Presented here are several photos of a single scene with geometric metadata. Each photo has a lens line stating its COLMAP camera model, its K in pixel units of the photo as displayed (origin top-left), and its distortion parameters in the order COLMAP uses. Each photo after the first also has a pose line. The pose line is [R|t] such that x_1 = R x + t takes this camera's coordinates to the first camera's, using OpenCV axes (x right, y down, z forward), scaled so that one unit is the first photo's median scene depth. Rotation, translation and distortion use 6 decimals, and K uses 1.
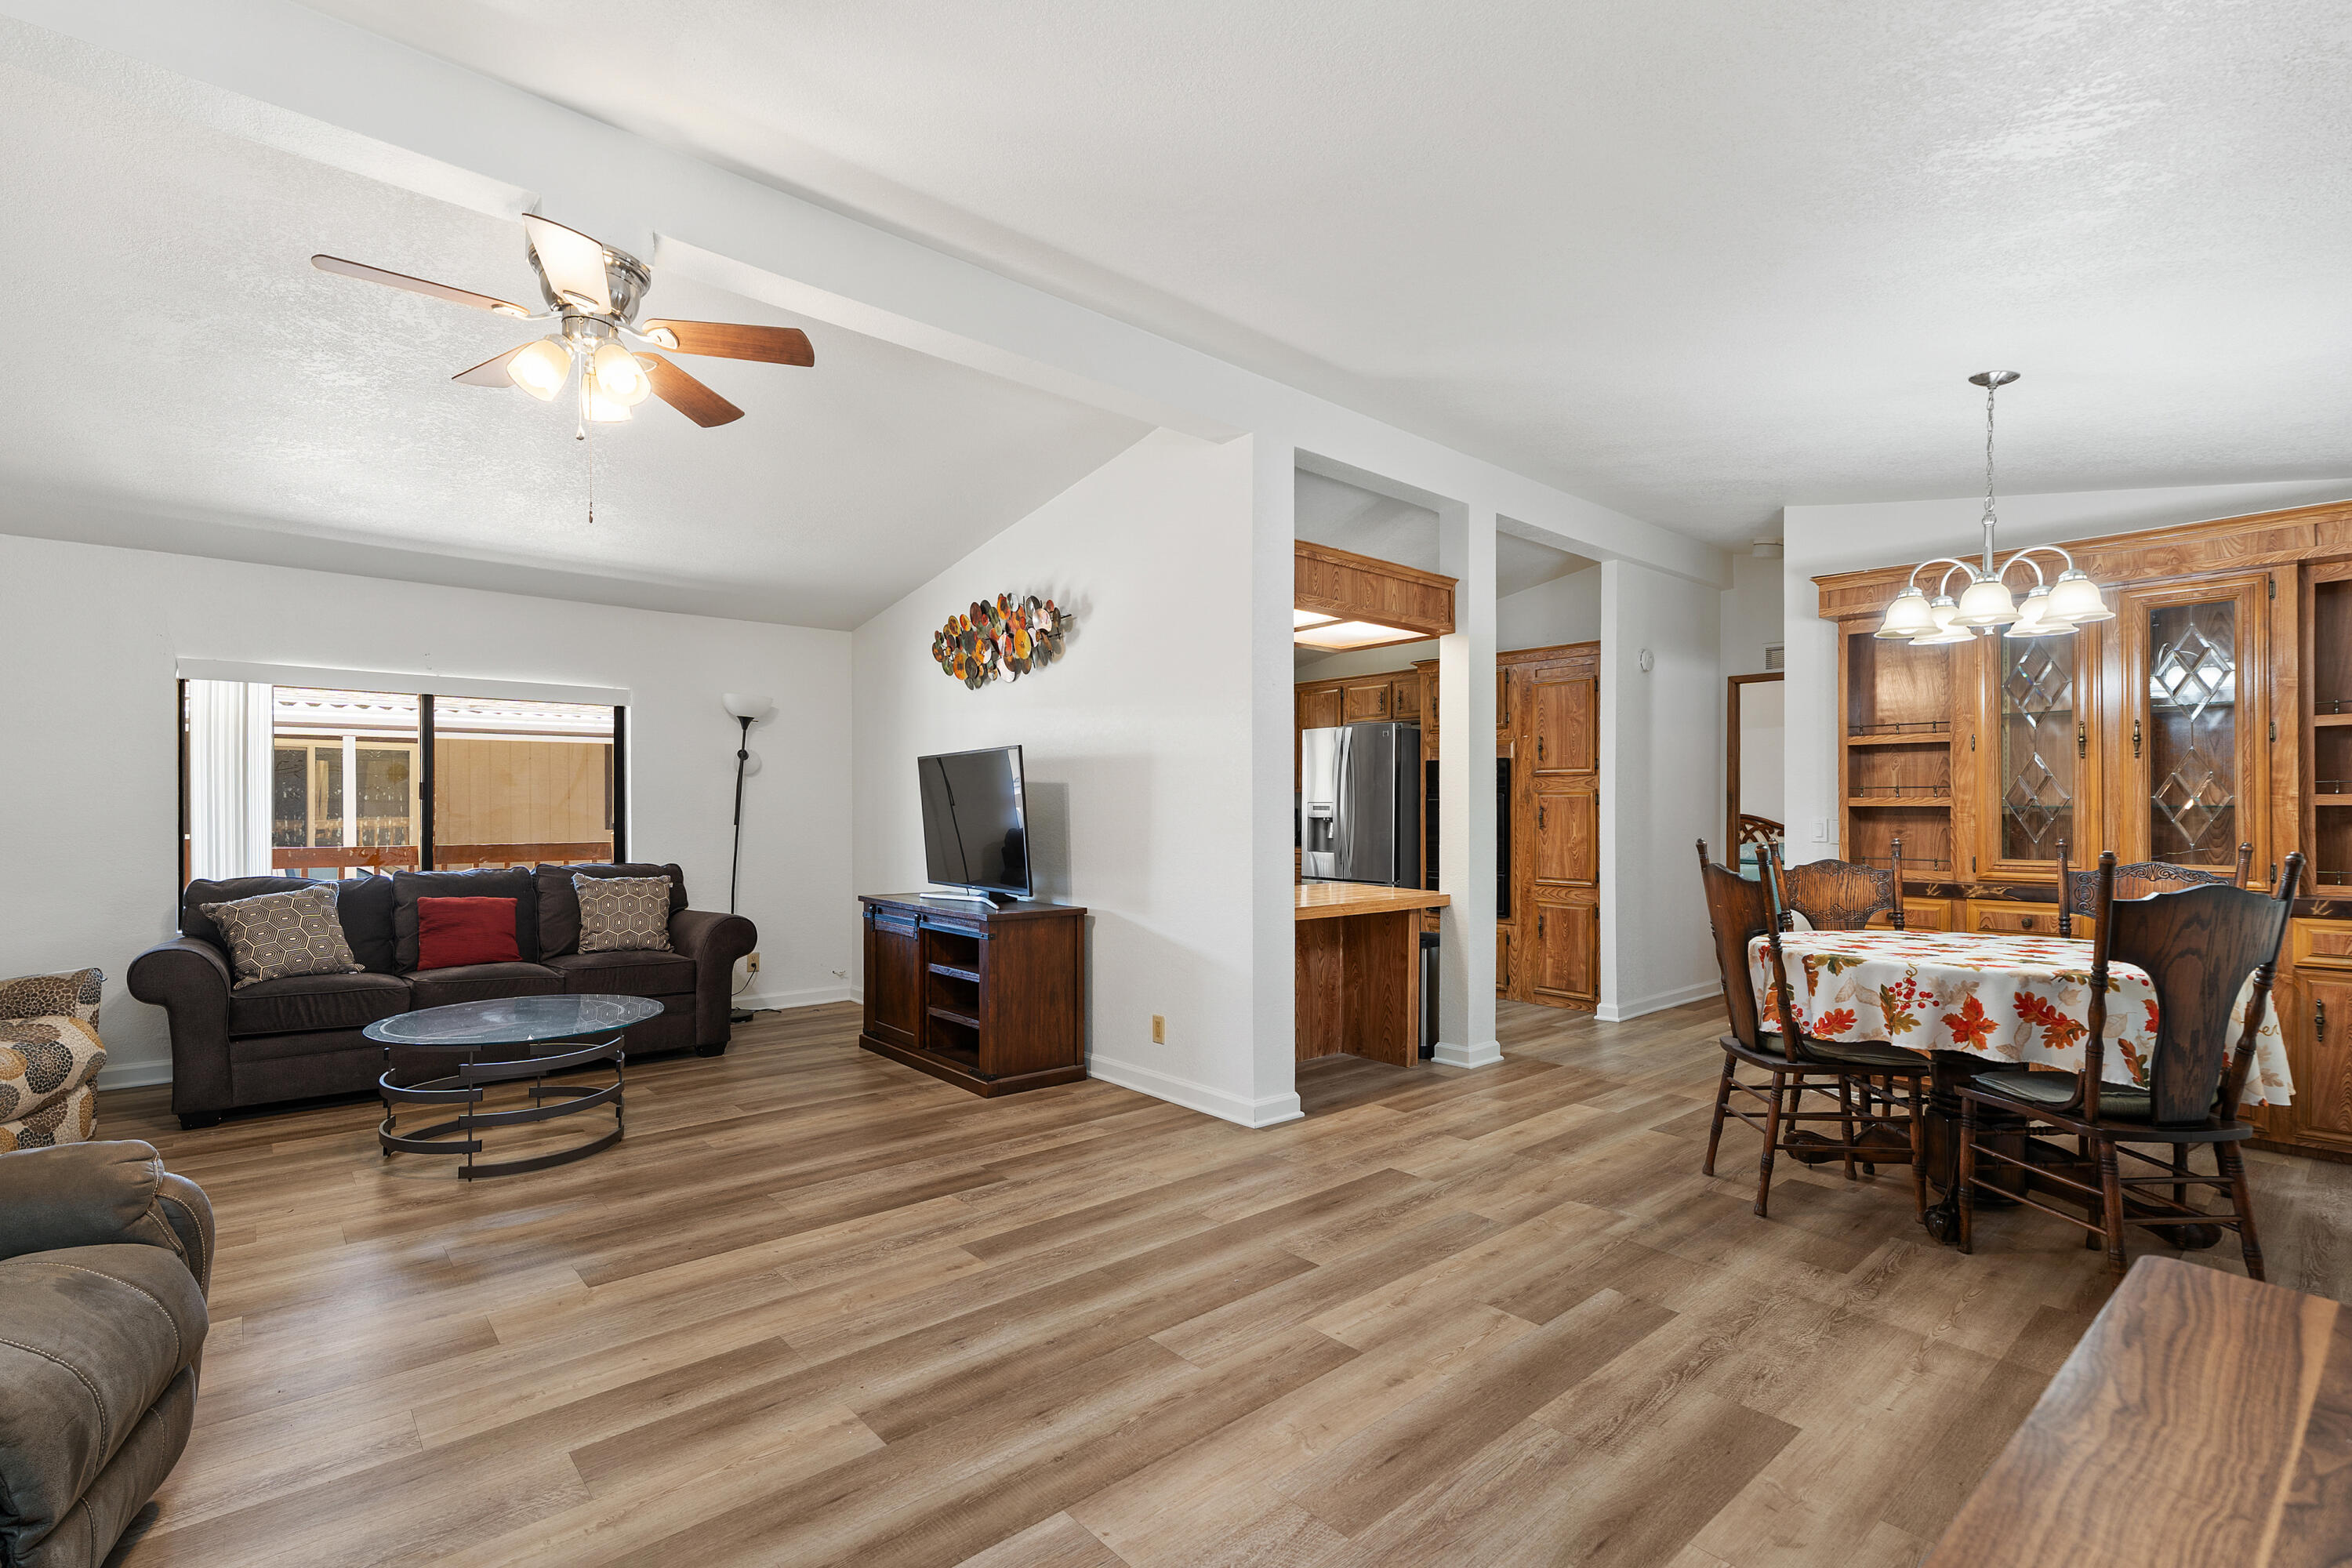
lens RADIAL K [[1071.8, 0, 1193.4], [0, 1071.8, 799.0], [0, 0, 1]] dist [-0.004619, 0.001707]
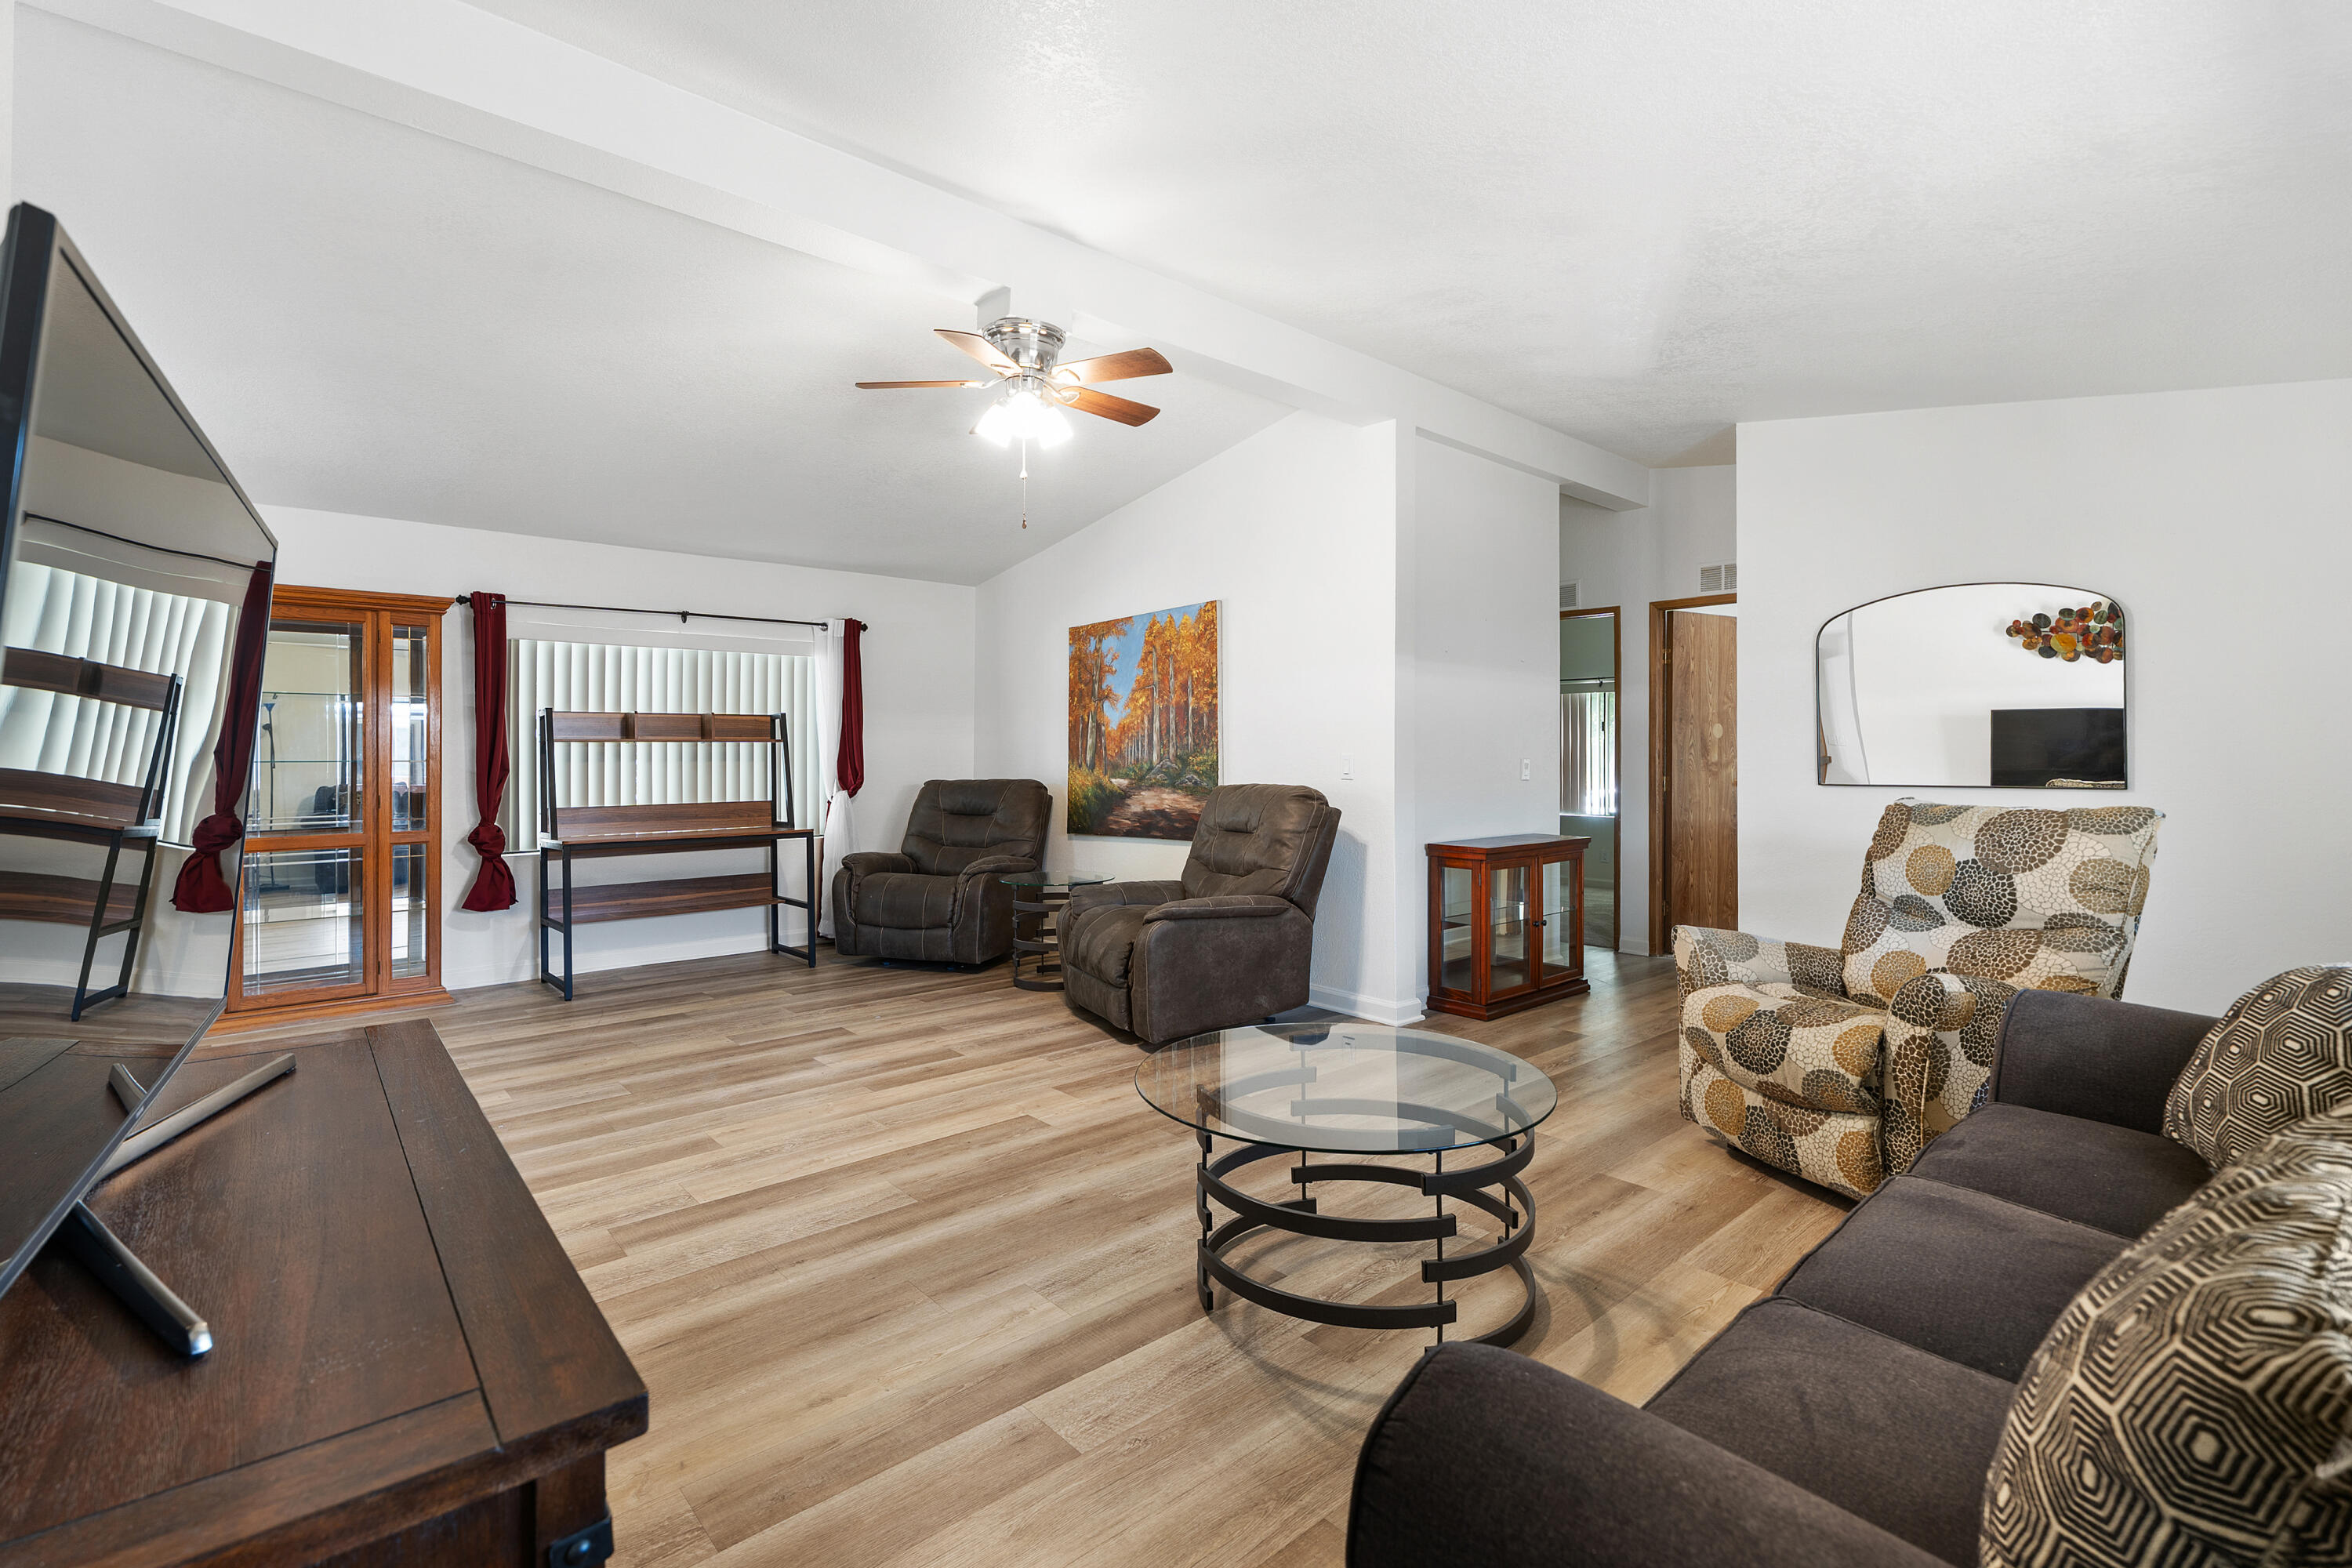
lens RADIAL K [[1071.8, 0, 1213.0], [0, 1071.8, 759.5], [0, 0, 1]] dist [-0.004619, 0.001707]
pose [[-0.999929, -0.002089, -0.011767, -0.623181], [-0.001990, 0.999962, -0.008475, 0.027374], [0.011784, -0.008451, -0.999895, 1.859066]]
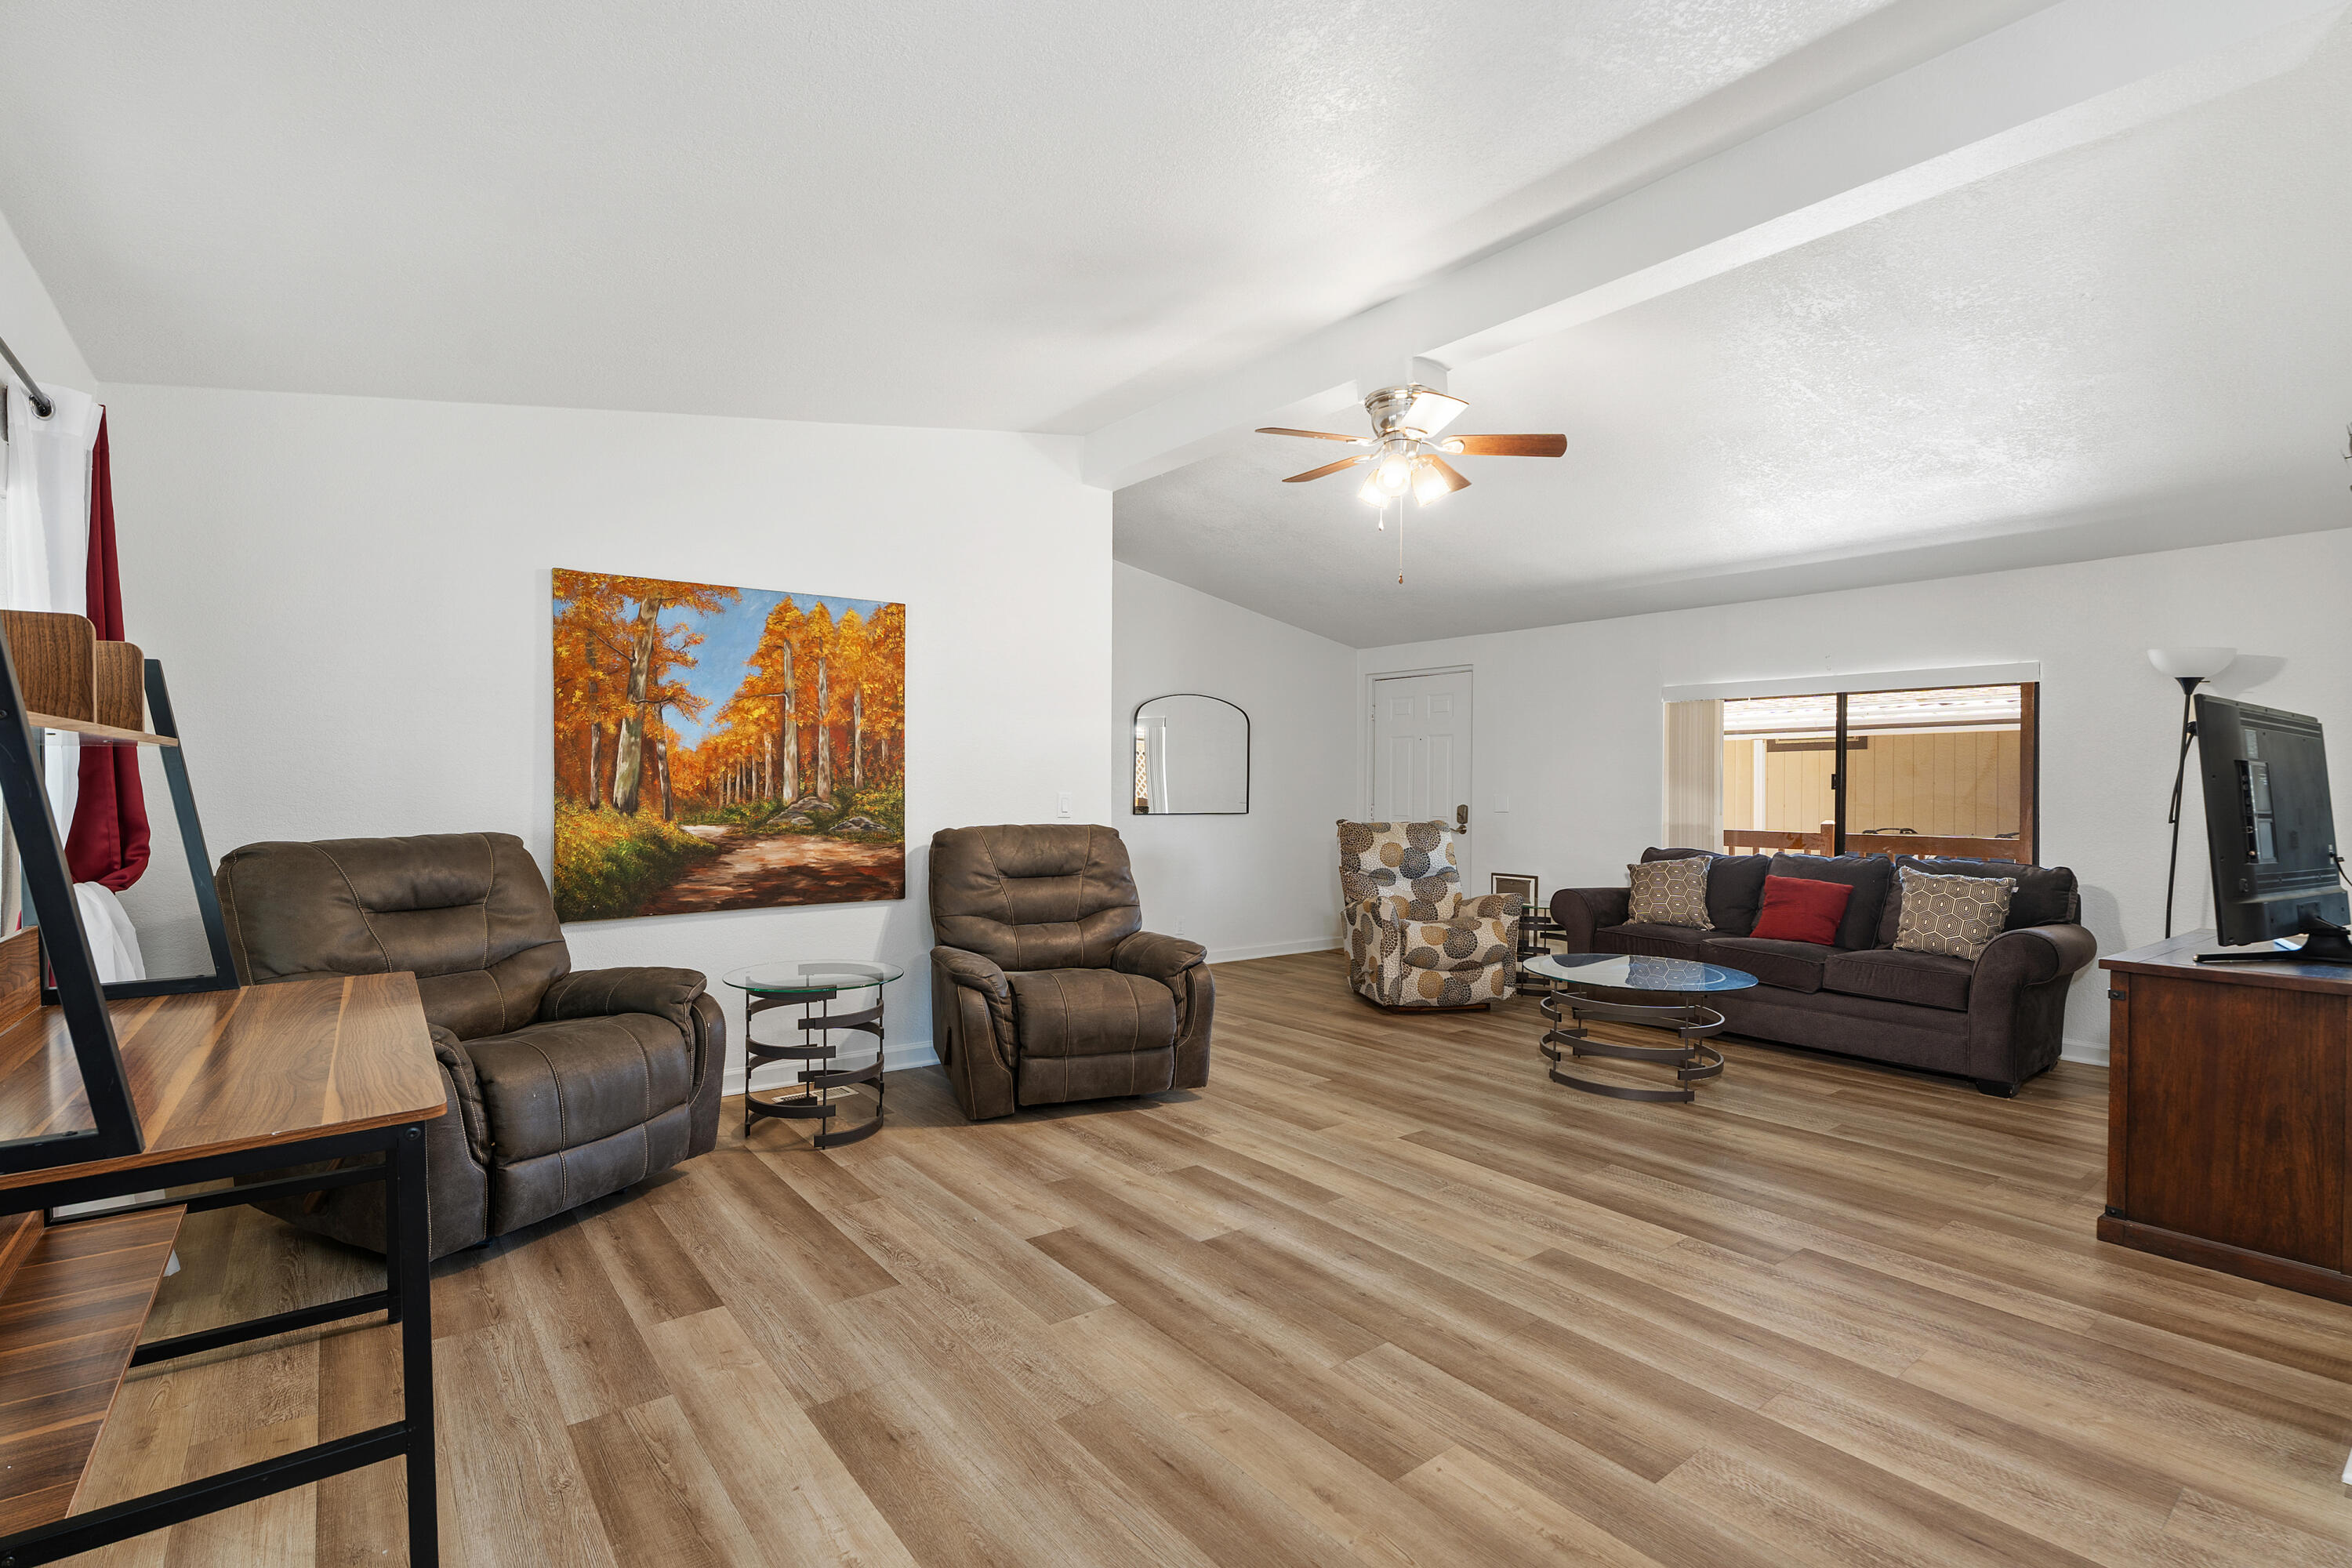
lens RADIAL K [[1071.8, 0, 1153.5], [0, 1071.8, 790.0], [0, 0, 1]] dist [-0.004619, 0.001707]
pose [[-0.067926, -0.004255, -0.997681, 0.682171], [-0.002260, 0.999989, -0.004111, 0.008699], [0.997688, 0.001976, -0.067935, 0.625113]]
